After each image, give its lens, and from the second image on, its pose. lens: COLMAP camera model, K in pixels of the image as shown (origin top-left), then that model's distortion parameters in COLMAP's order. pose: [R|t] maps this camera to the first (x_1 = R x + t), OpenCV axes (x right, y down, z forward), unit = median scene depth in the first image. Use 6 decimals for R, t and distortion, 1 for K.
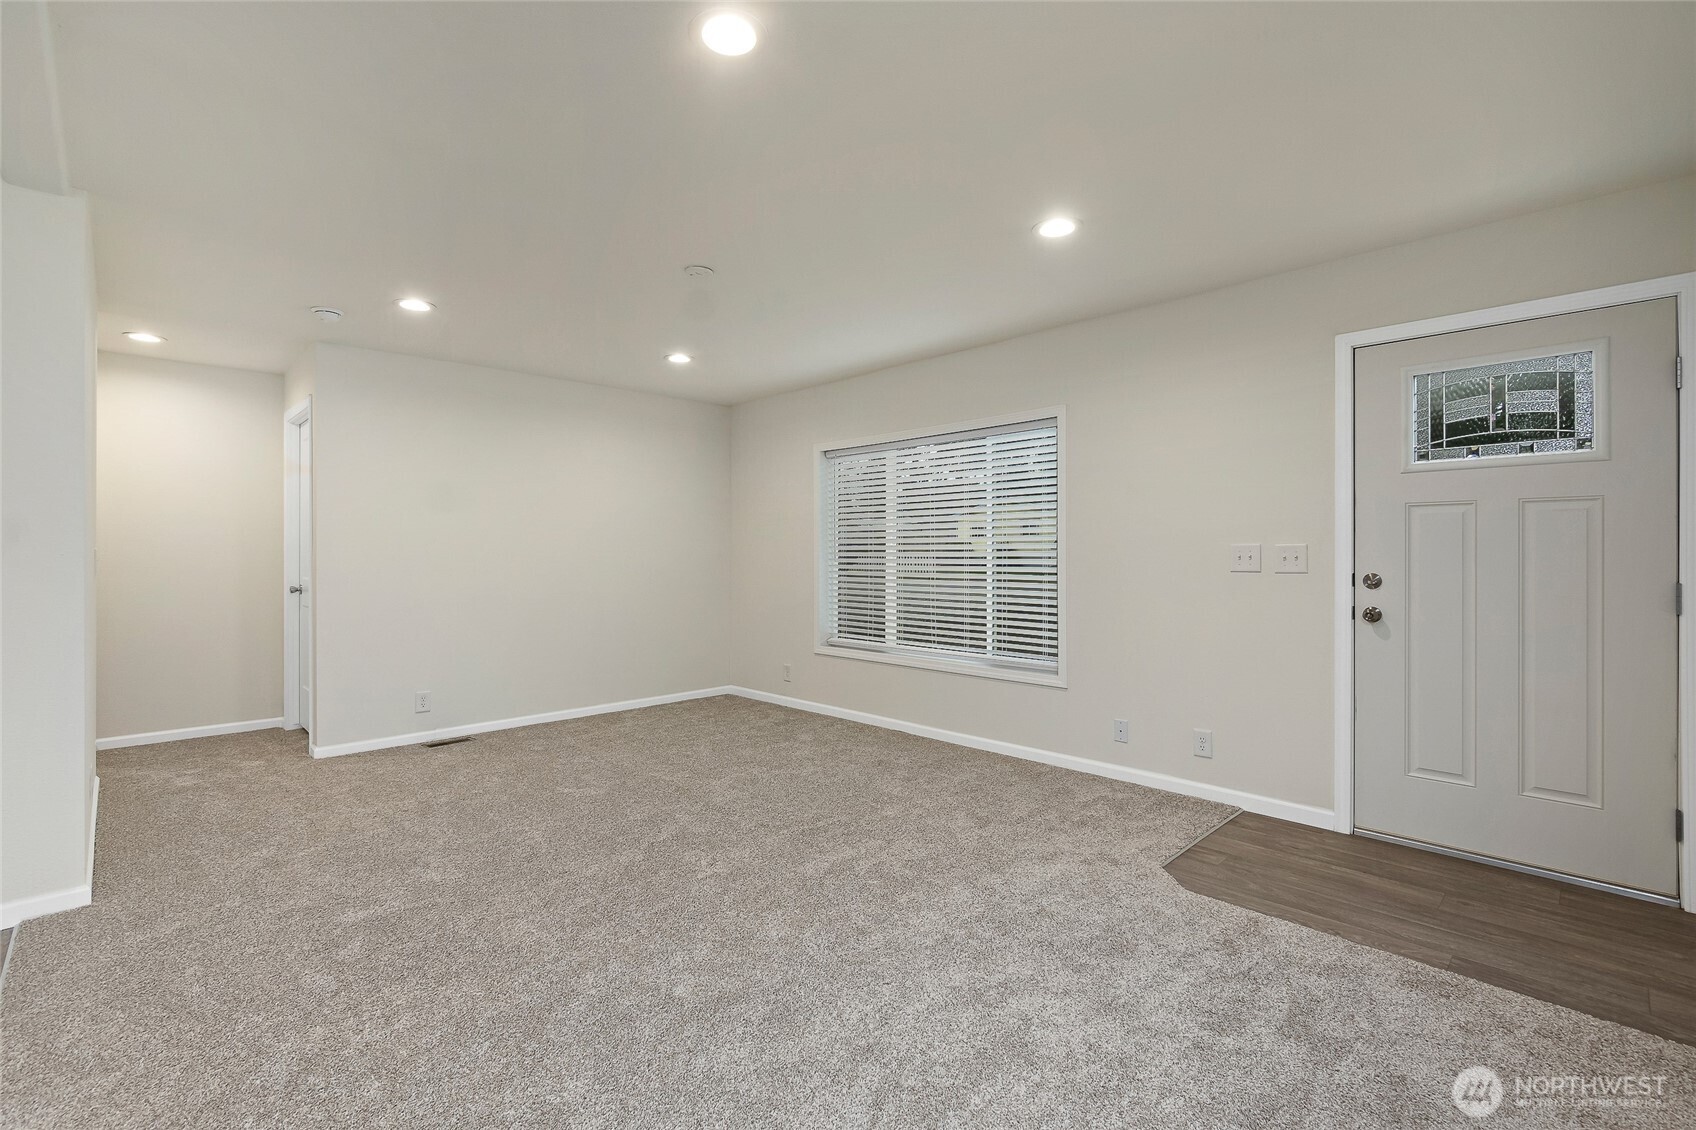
lens RADIAL K [[746.0, 0, 827.0], [0, 746.0, 550.9], [0, 0, 1]] dist [-0.015308, 0.000261]
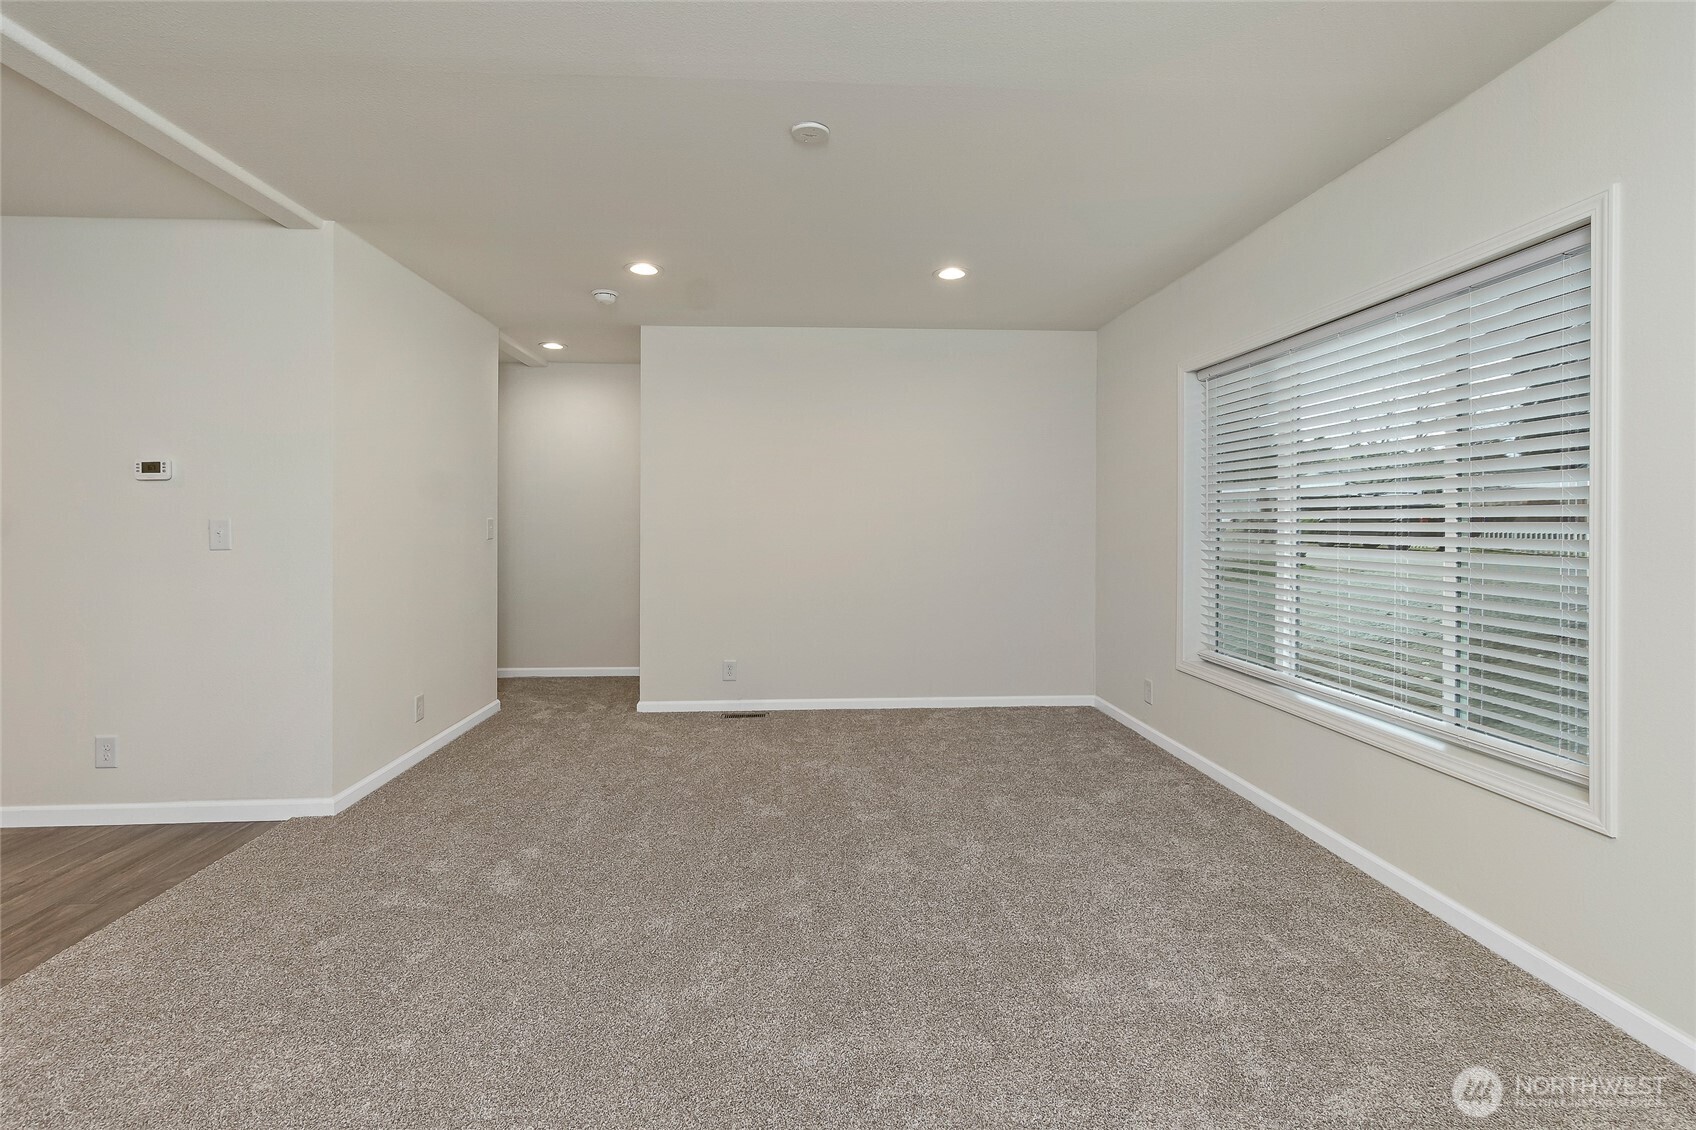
lens RADIAL K [[757.3, 0, 845.9], [0, 757.3, 525.6], [0, 0, 1]] dist [-0.001867, -0.000678]
pose [[0.766457, 0.007699, -0.642250, 0.350082], [-0.002961, 0.999960, 0.008454, -0.000073], [0.642289, -0.004578, 0.766449, 0.502463]]
